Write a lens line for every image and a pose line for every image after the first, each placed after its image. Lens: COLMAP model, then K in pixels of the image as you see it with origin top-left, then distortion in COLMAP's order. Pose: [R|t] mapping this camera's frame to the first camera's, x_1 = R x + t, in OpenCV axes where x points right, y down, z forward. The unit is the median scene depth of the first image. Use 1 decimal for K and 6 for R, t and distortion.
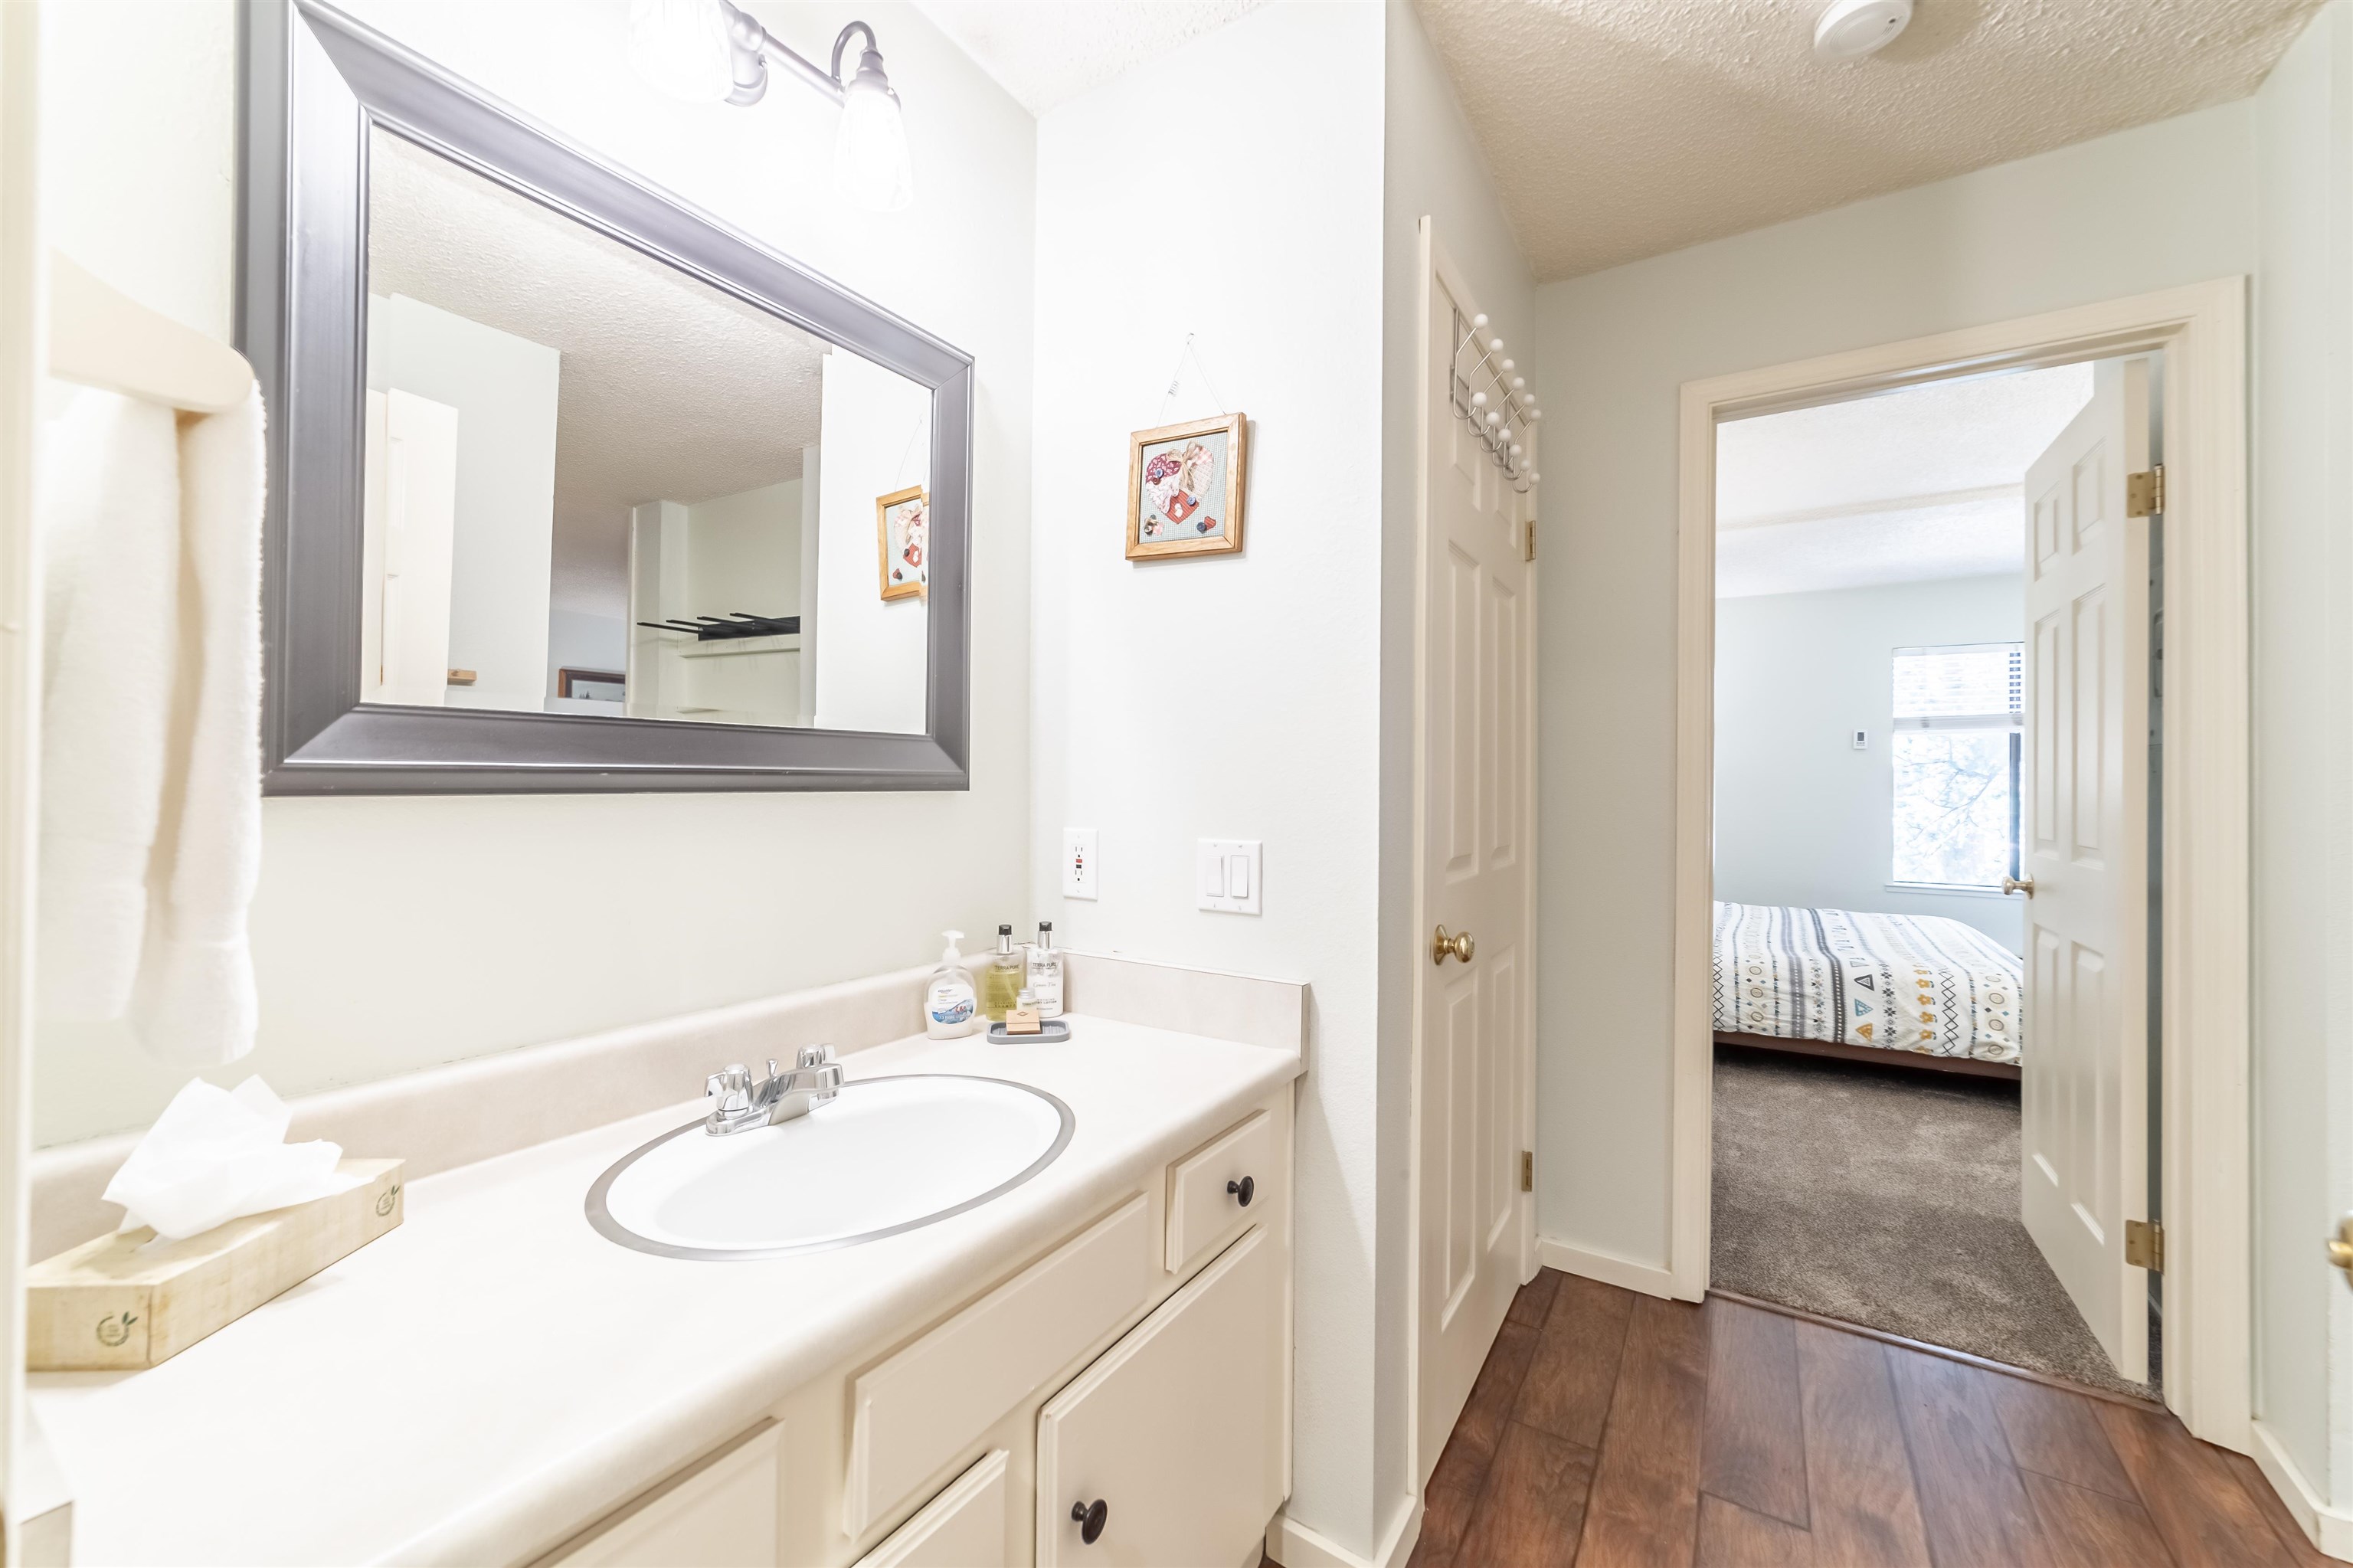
lens RADIAL K [[911.3, 0, 1176.6], [0, 911.3, 763.2], [0, 0, 1]] dist [-0.015348, 0.005135]
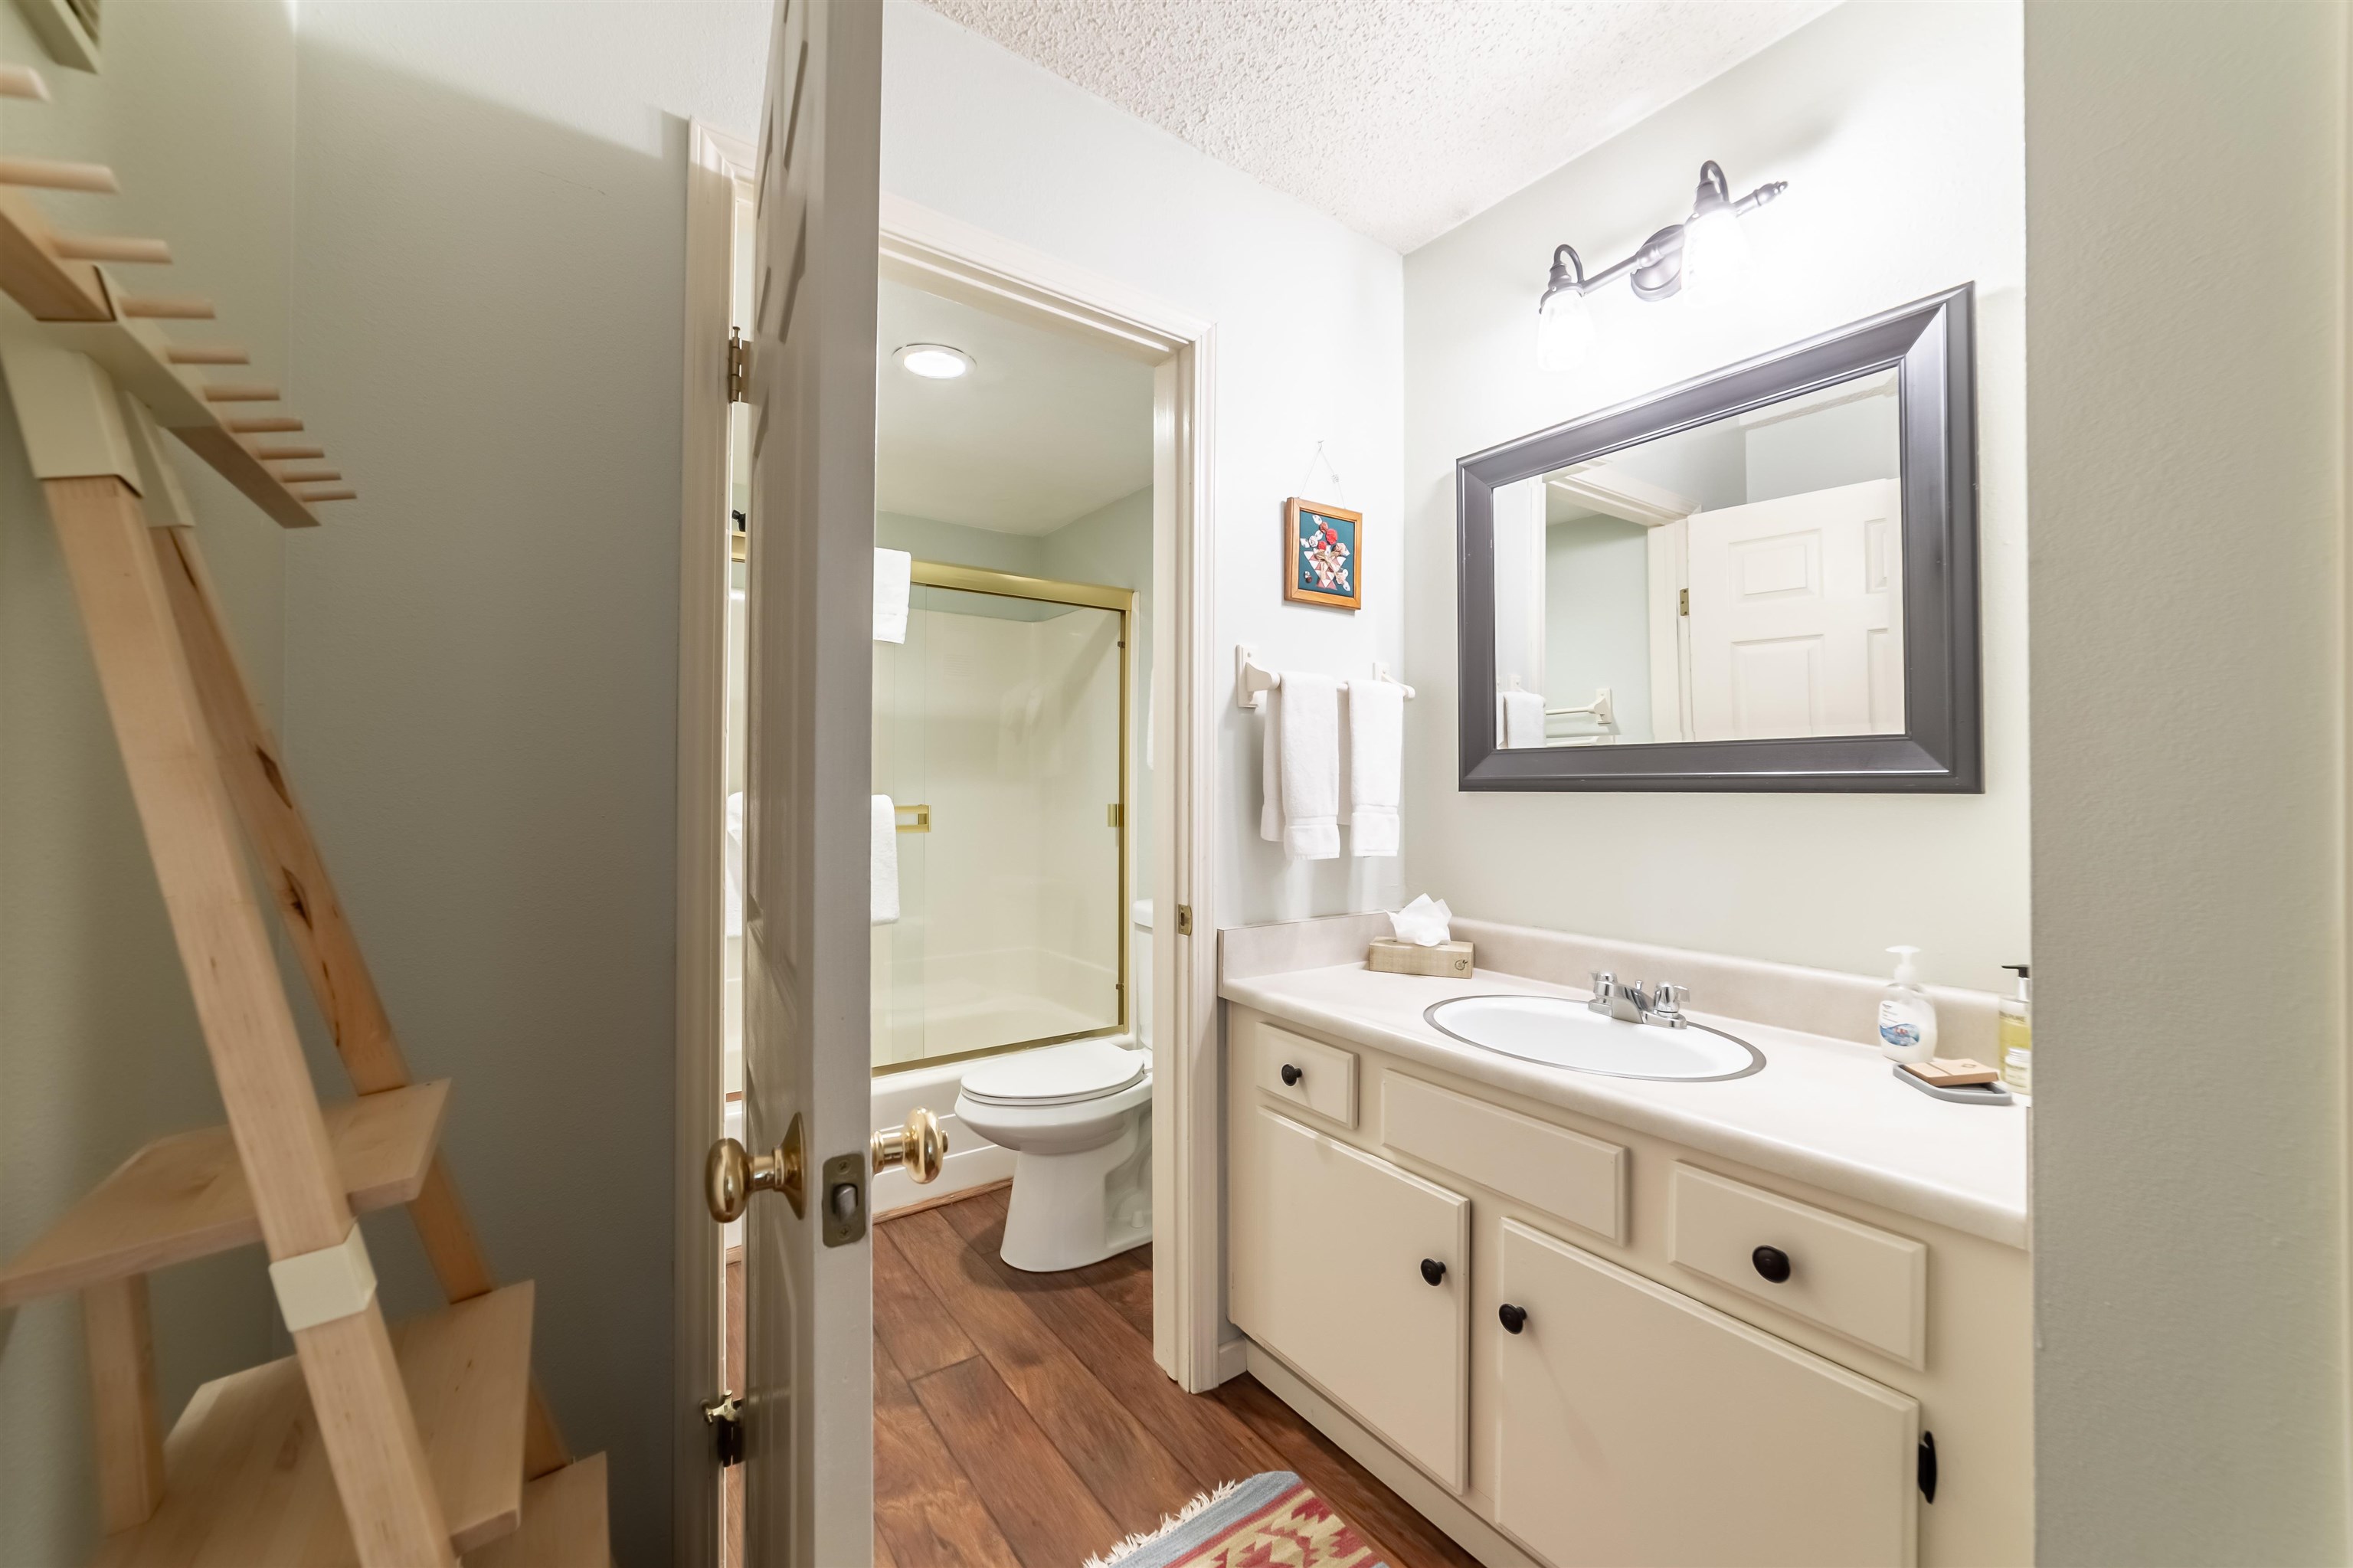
lens RADIAL K [[911.3, 0, 1176.4], [0, 911.3, 780.1], [0, 0, 1]] dist [-0.015348, 0.005135]
pose [[-0.373399, -0.011774, -0.927596, 0.344598], [0.014820, 0.999716, -0.018655, 0.009361], [0.927552, -0.020713, -0.373119, 0.262106]]
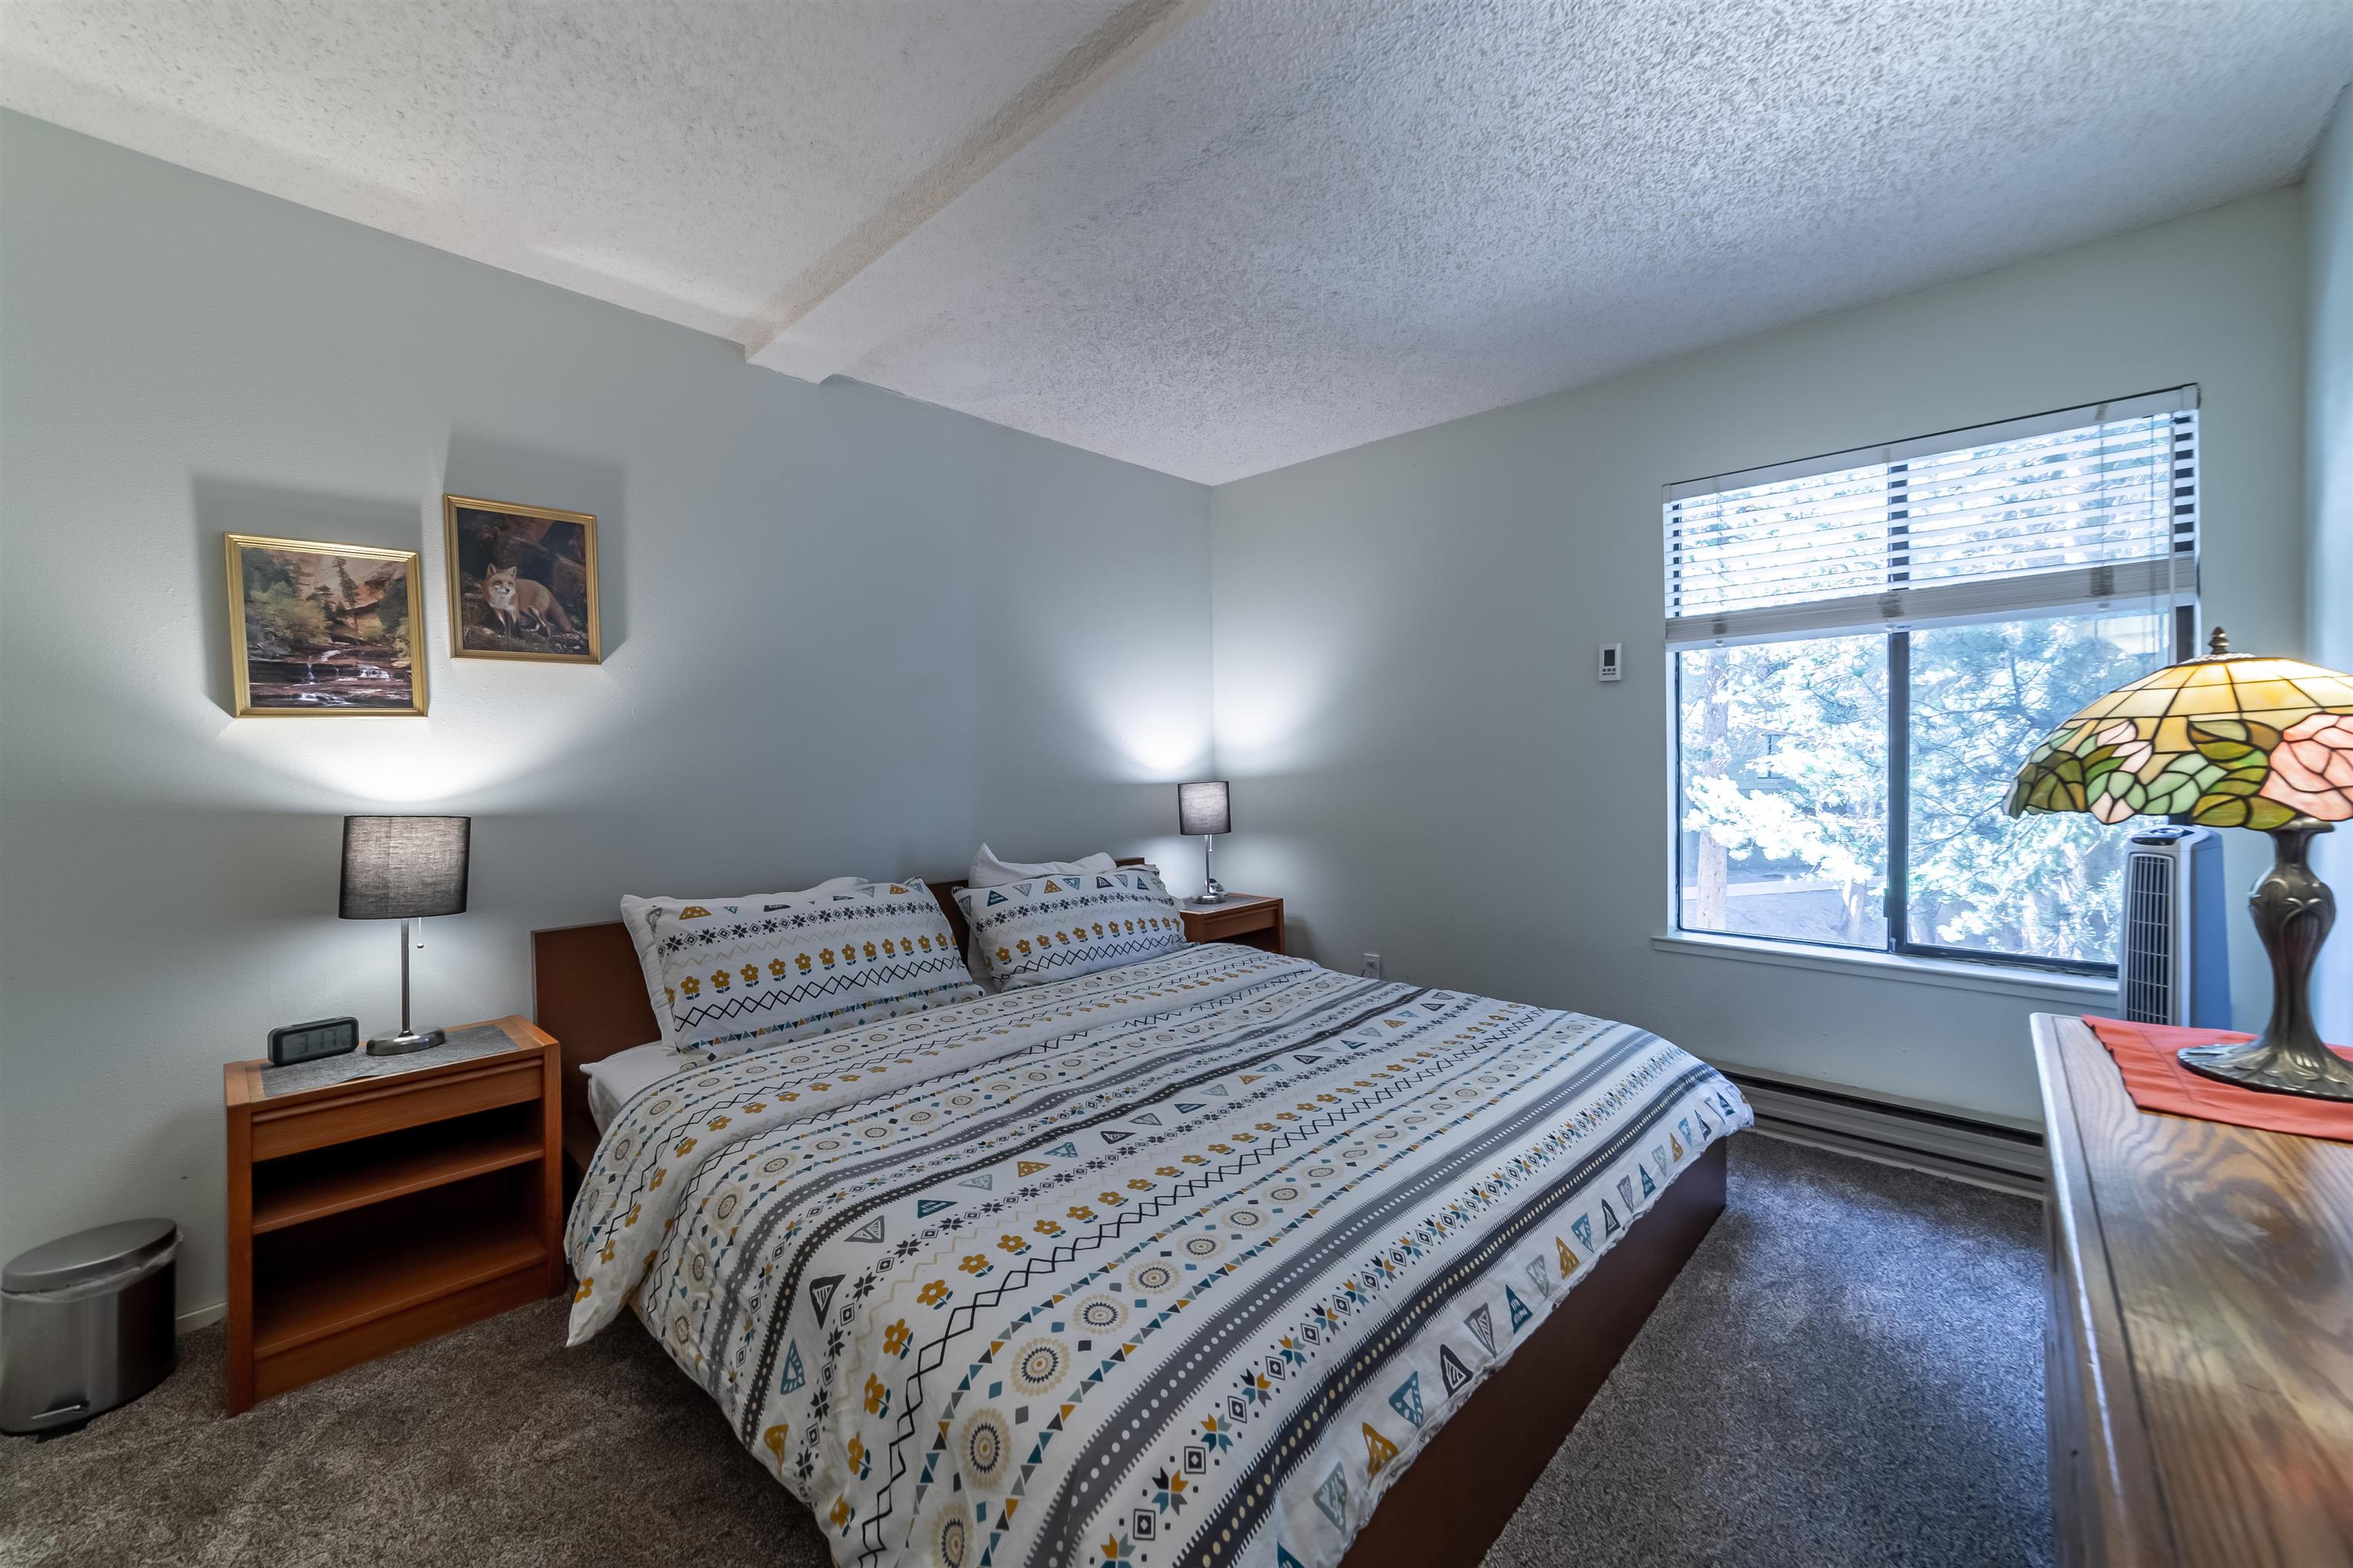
lens RADIAL K [[911.3, 0, 1181.0], [0, 911.3, 767.9], [0, 0, 1]] dist [-0.015348, 0.005135]
pose [[0.981021, -0.013551, -0.193428, 0.951410], [0.019437, 0.999403, 0.028564, 0.024684], [0.192926, -0.031782, 0.980699, 0.667948]]
